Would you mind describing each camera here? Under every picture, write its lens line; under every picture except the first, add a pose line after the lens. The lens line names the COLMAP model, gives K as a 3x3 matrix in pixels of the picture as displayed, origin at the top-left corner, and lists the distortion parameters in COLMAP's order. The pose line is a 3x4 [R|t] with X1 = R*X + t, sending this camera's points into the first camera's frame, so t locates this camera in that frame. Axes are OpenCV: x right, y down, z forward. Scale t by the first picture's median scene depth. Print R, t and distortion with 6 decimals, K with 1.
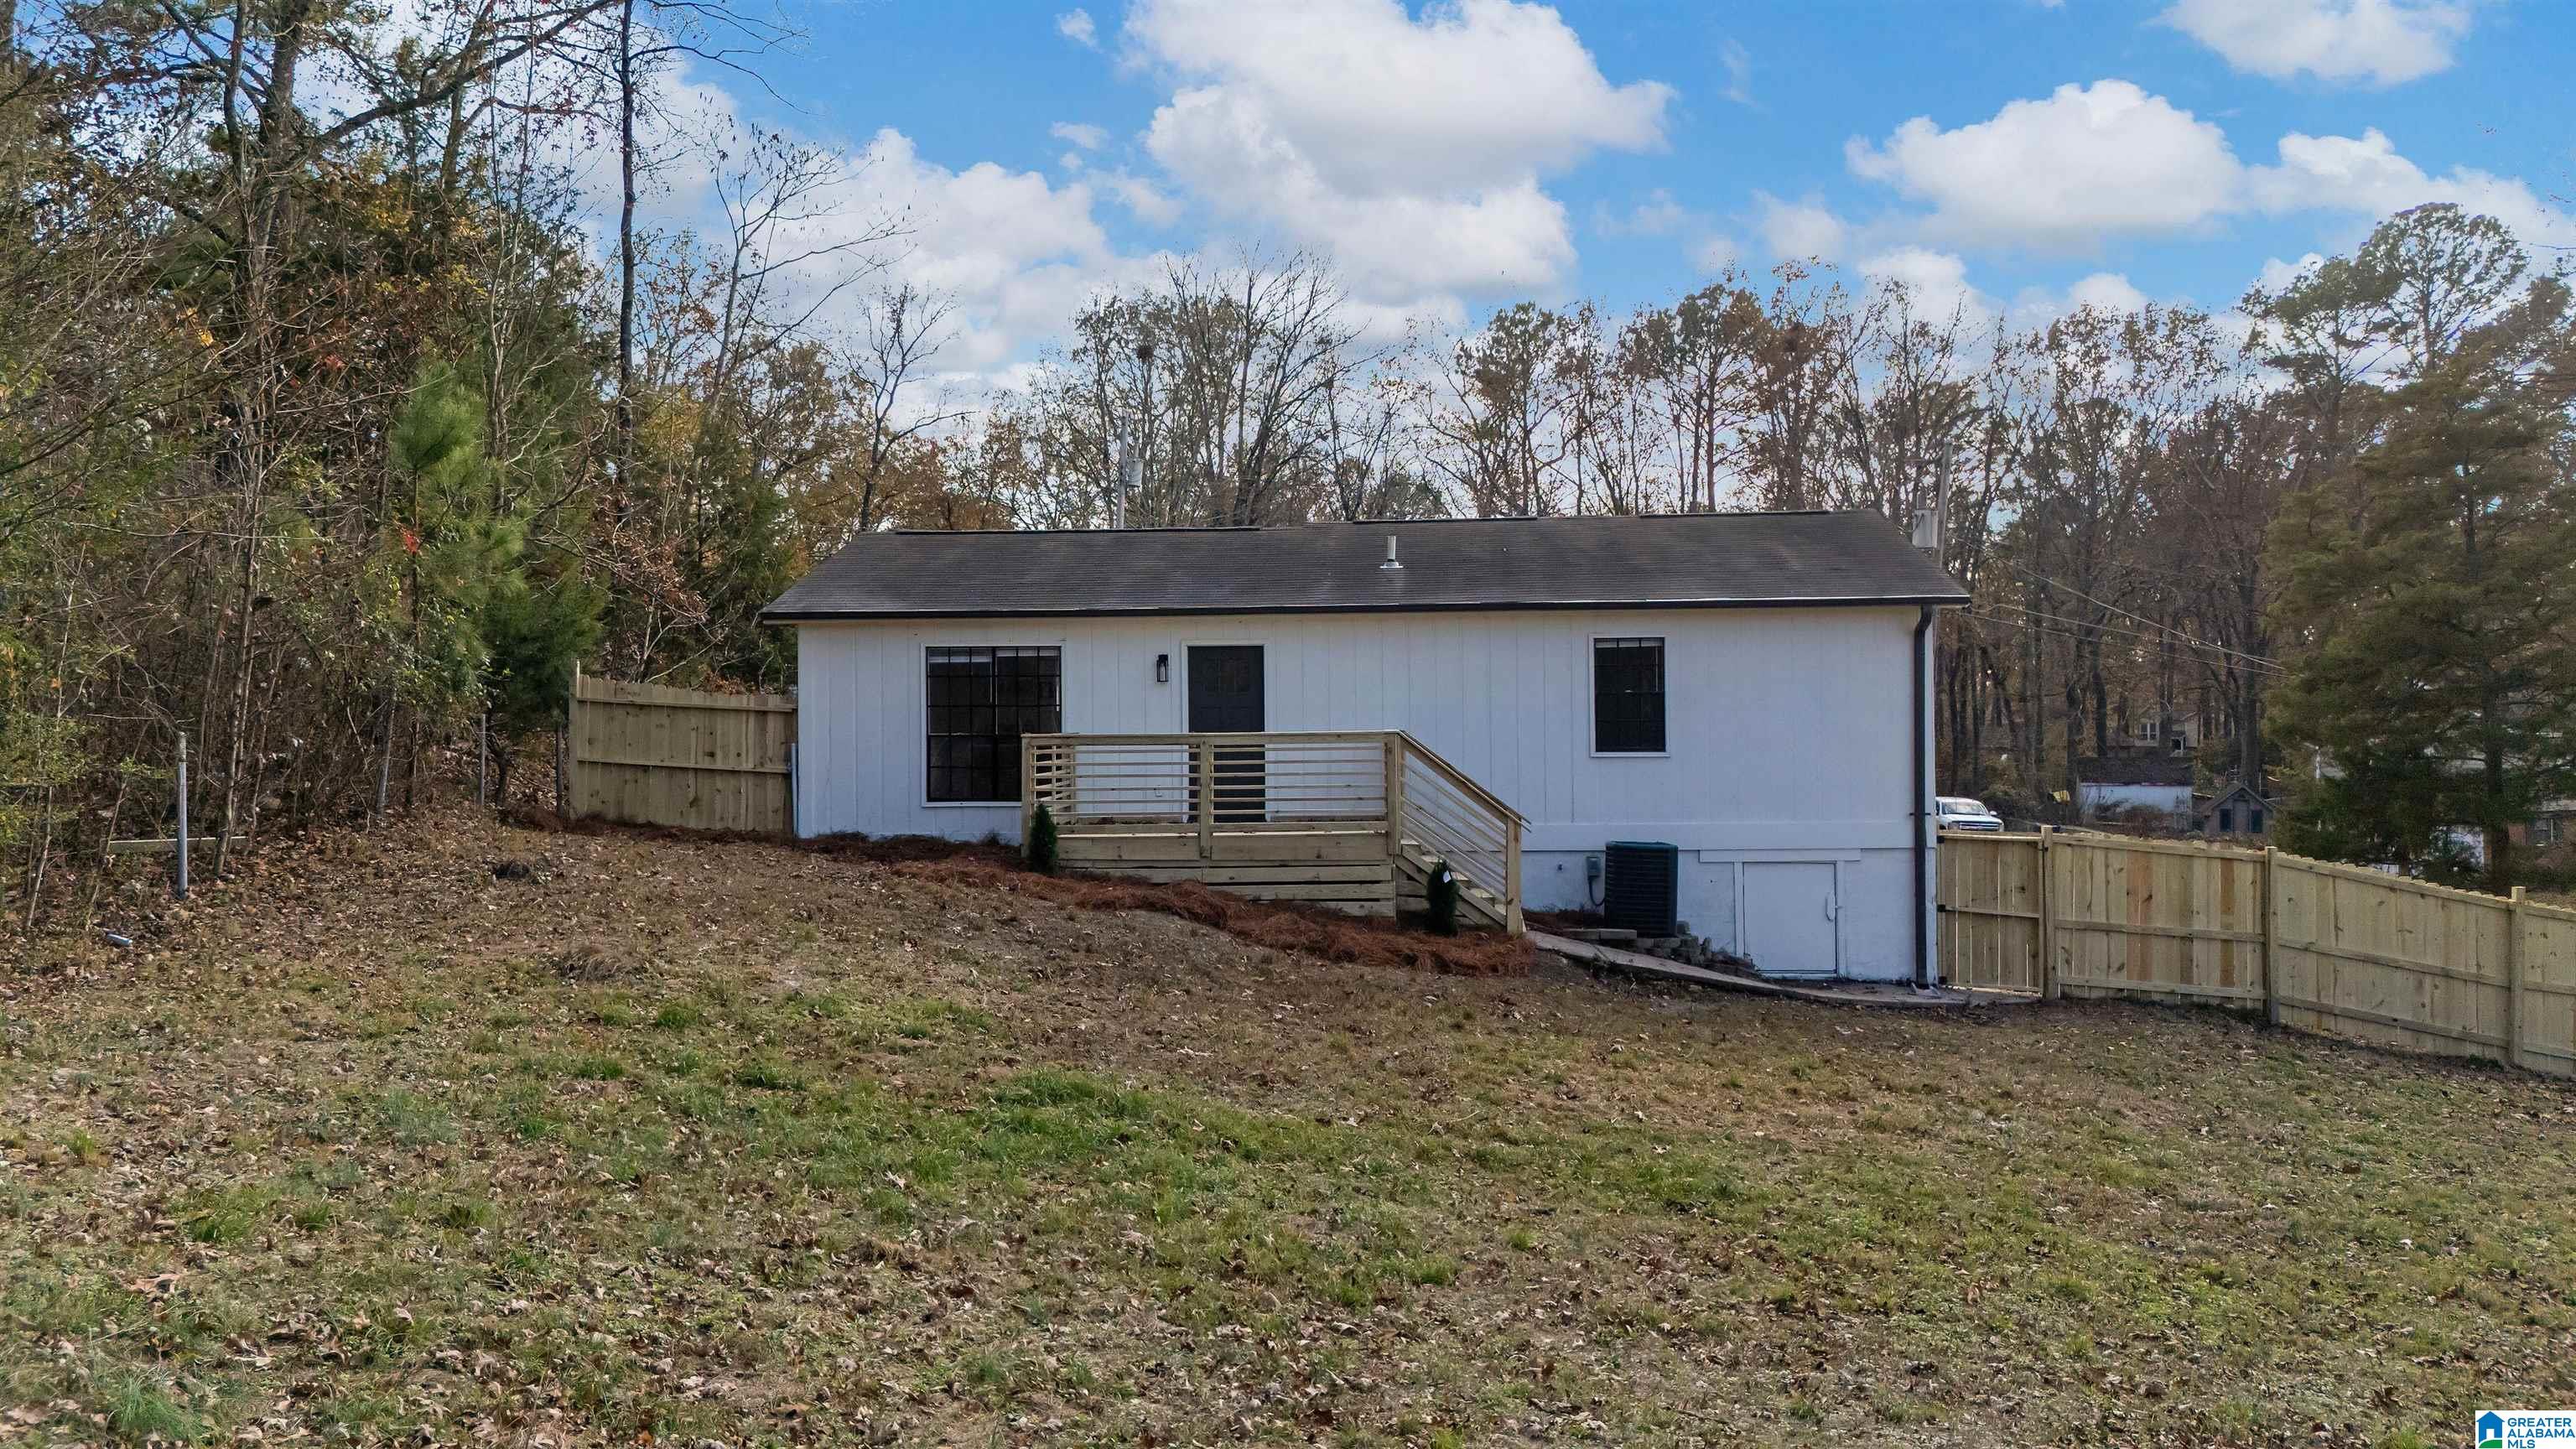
lens RADIAL K [[1900.6, 0, 1288.0], [0, 1900.6, 724.5], [0, 0, 1]] dist [0.049164, -0.048466]
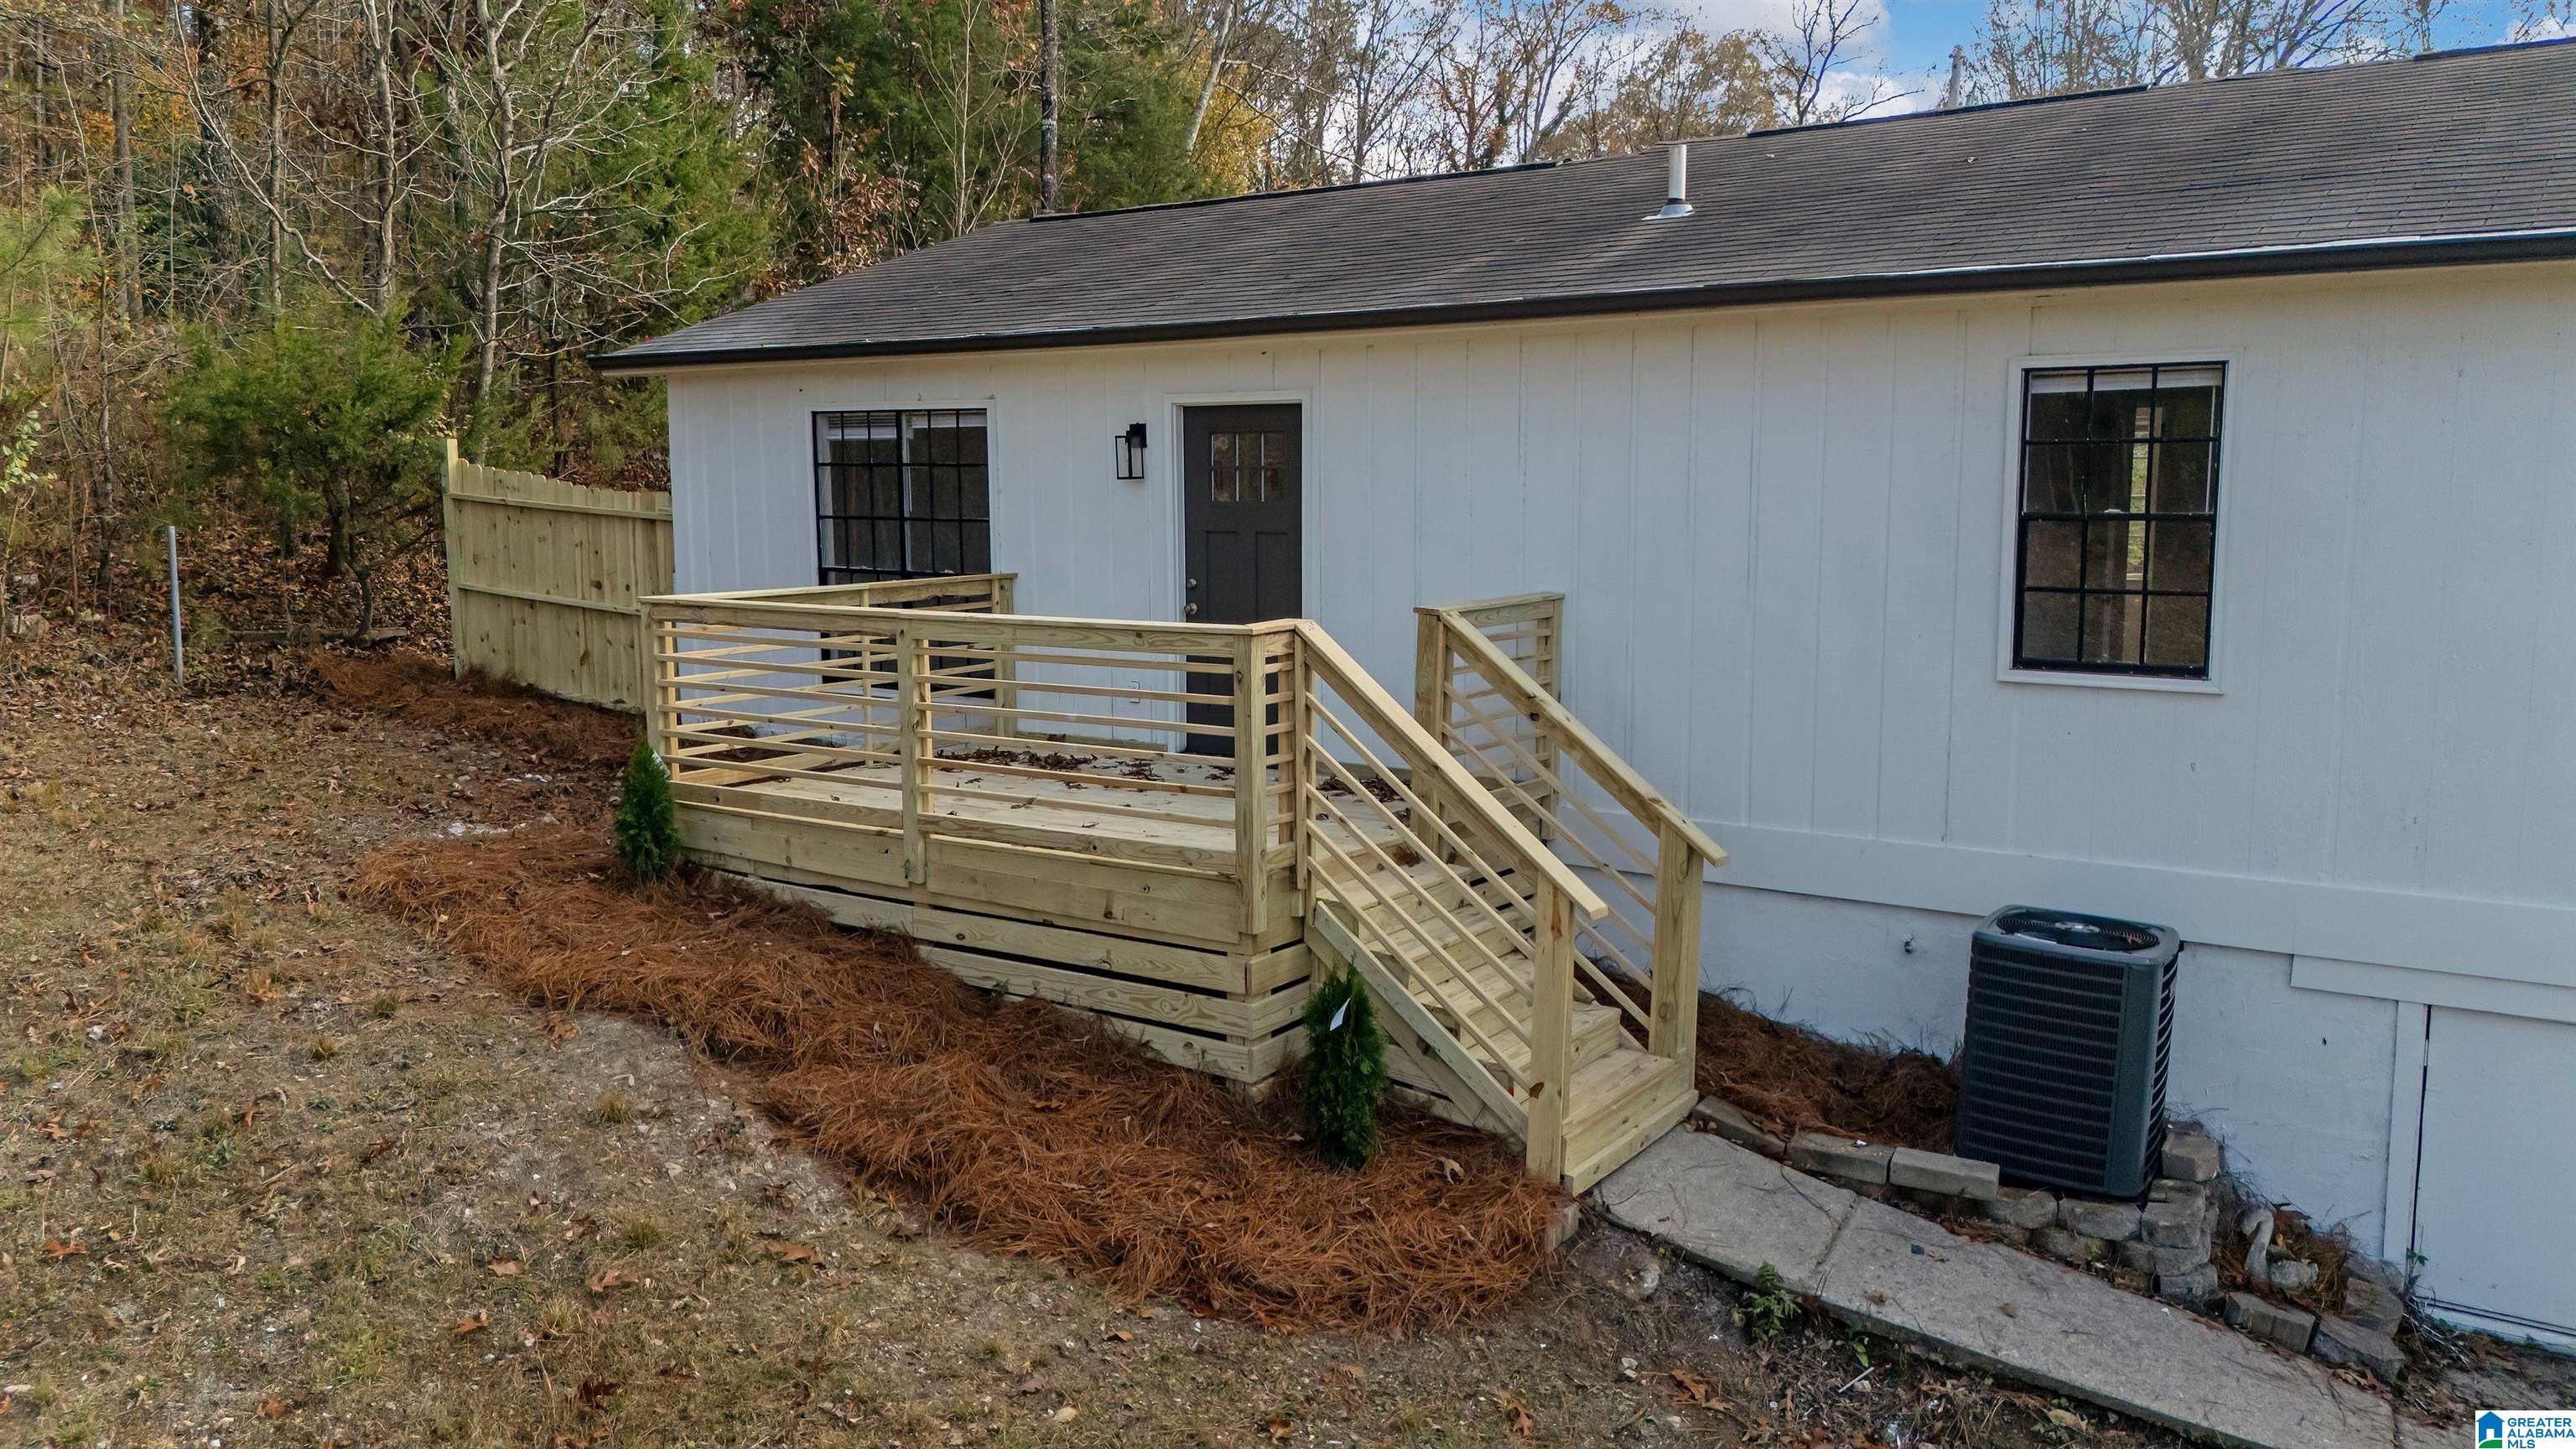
lens RADIAL K [[1893.4, 0, 1288.0], [0, 1893.4, 724.5], [0, 0, 1]] dist [0.085178, -0.201339]
pose [[0.848506, 0.071994, -0.524266, 0.242575], [0.003461, 0.989926, 0.141541, -0.029220], [0.529175, -0.121913, 0.839709, 0.602945]]
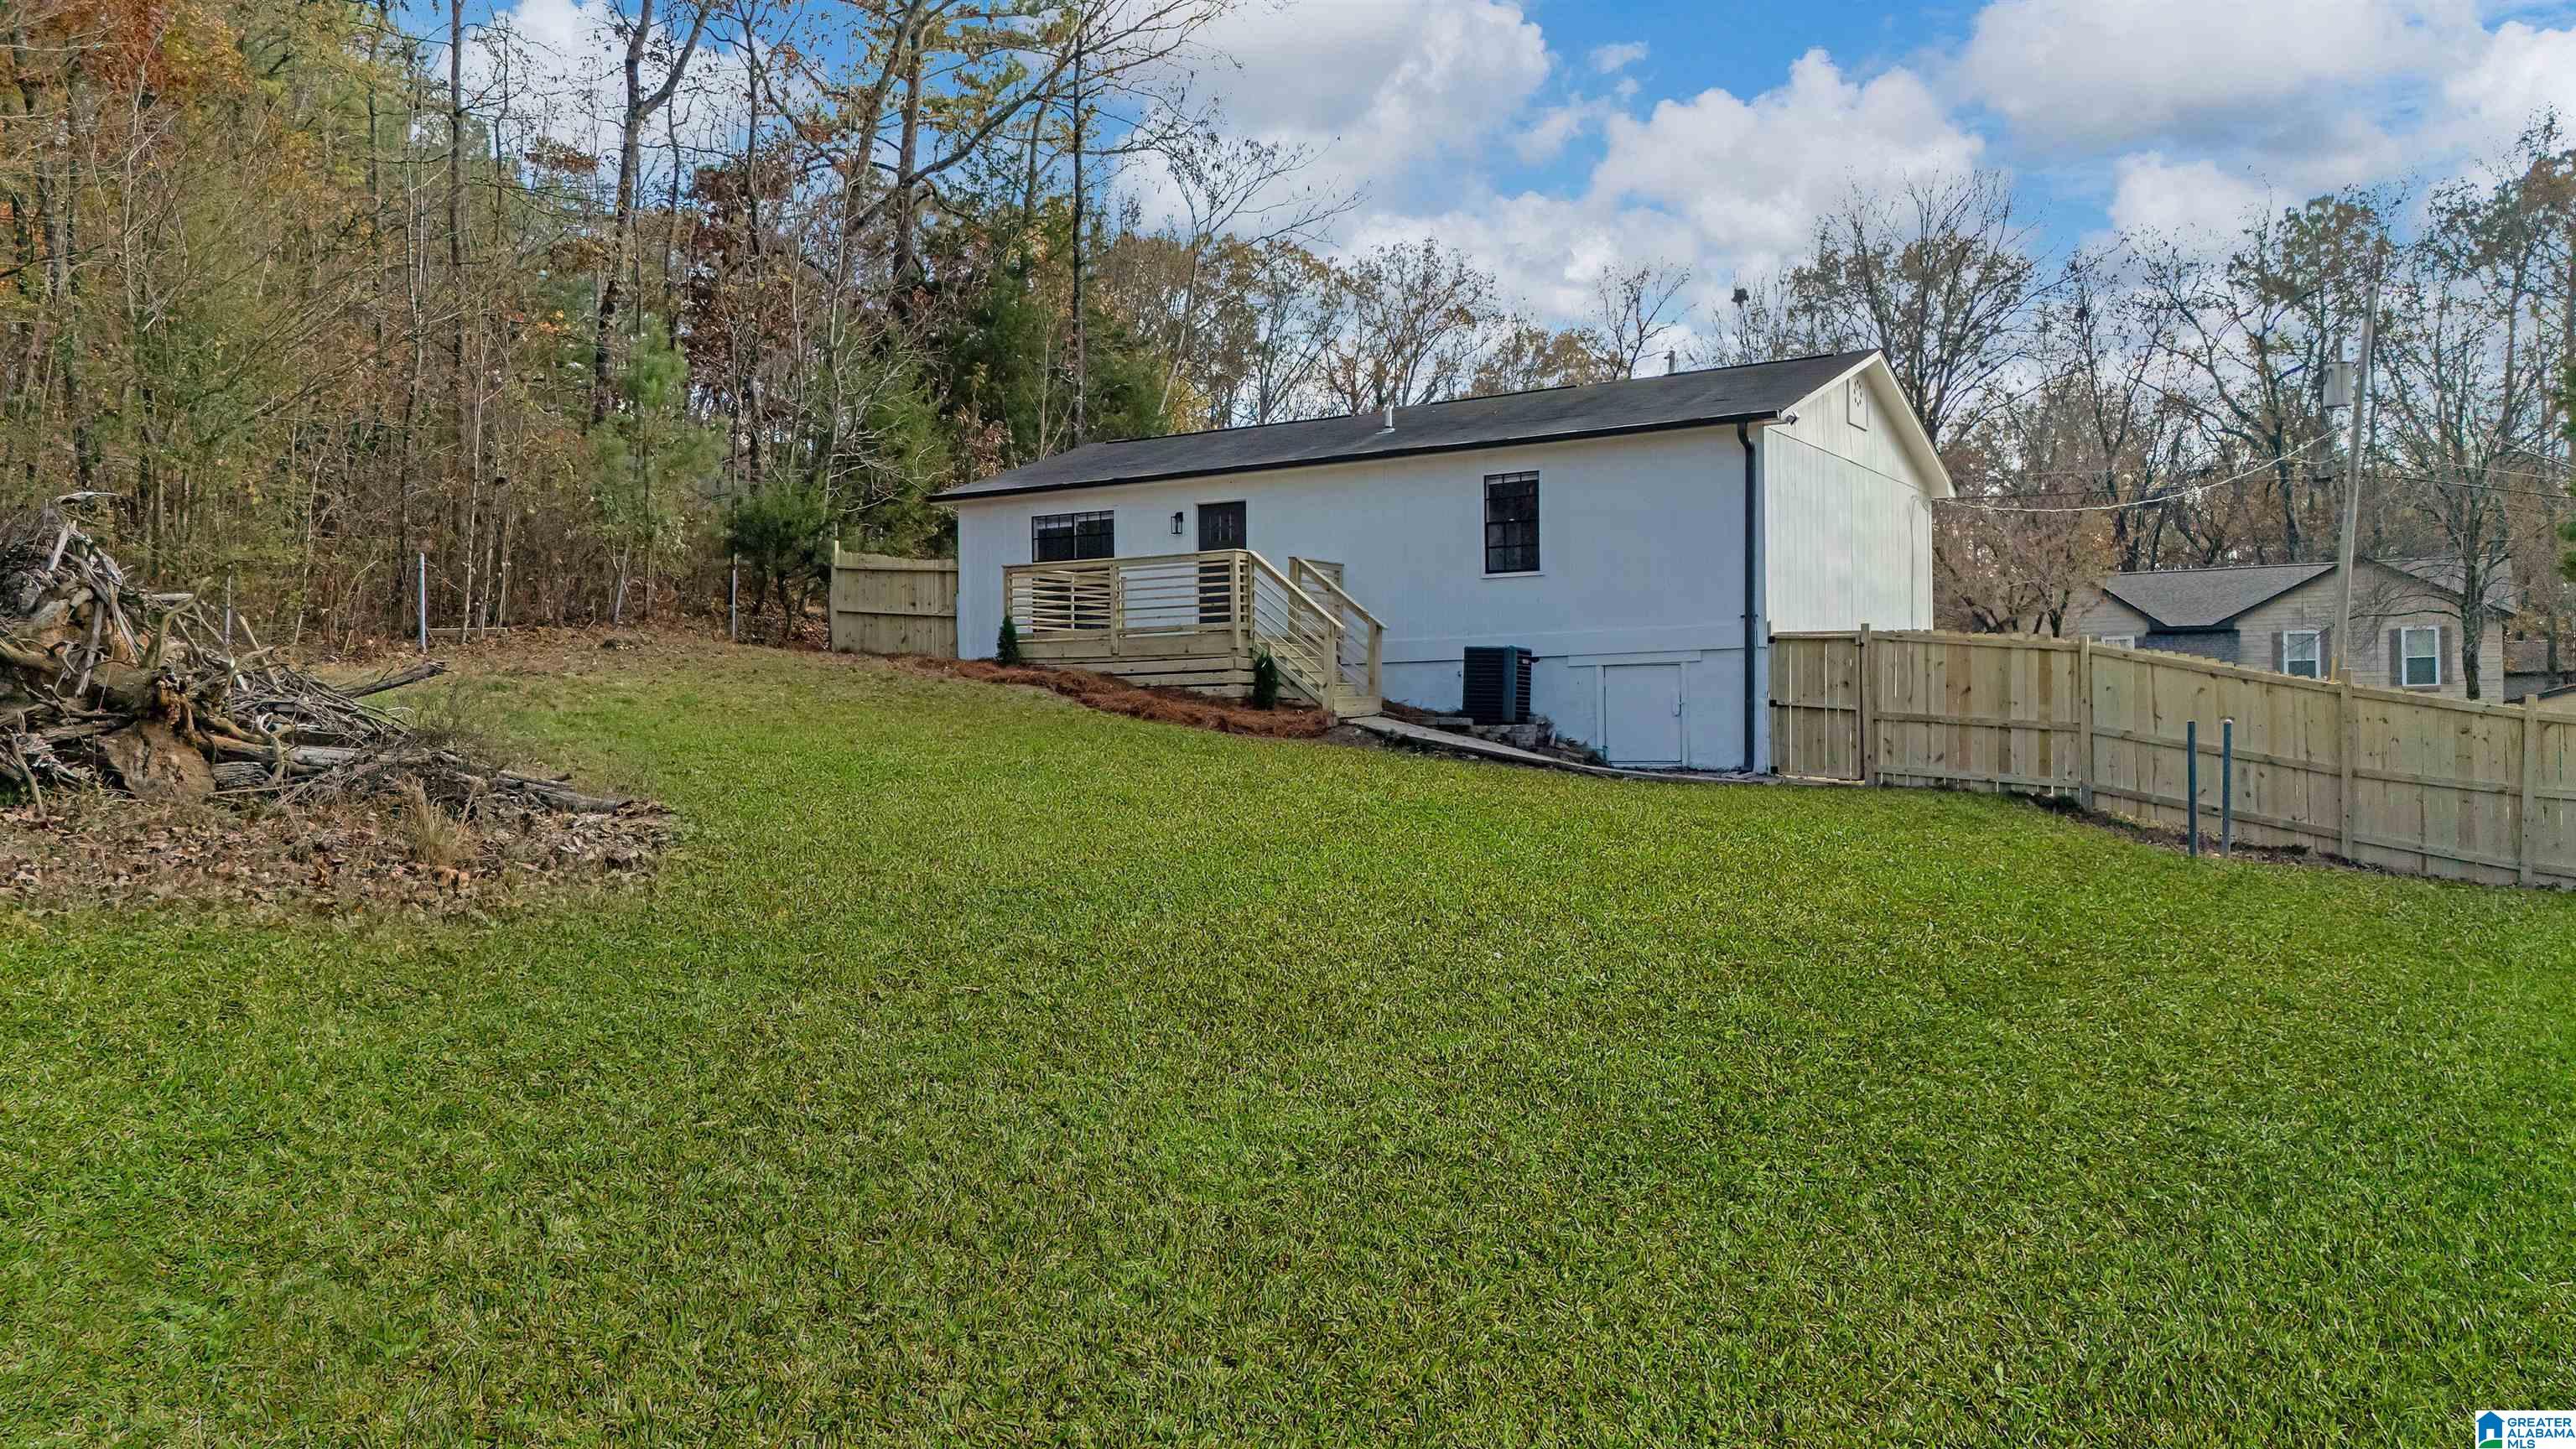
lens RADIAL K [[1900.6, 0, 1288.0], [0, 1900.6, 724.5], [0, 0, 1]] dist [0.049164, -0.048466]
pose [[0.874182, -0.003052, -0.485588, 0.624851], [0.005897, 0.999973, 0.004330, 0.102079], [0.485562, -0.006649, 0.874177, -0.073236]]
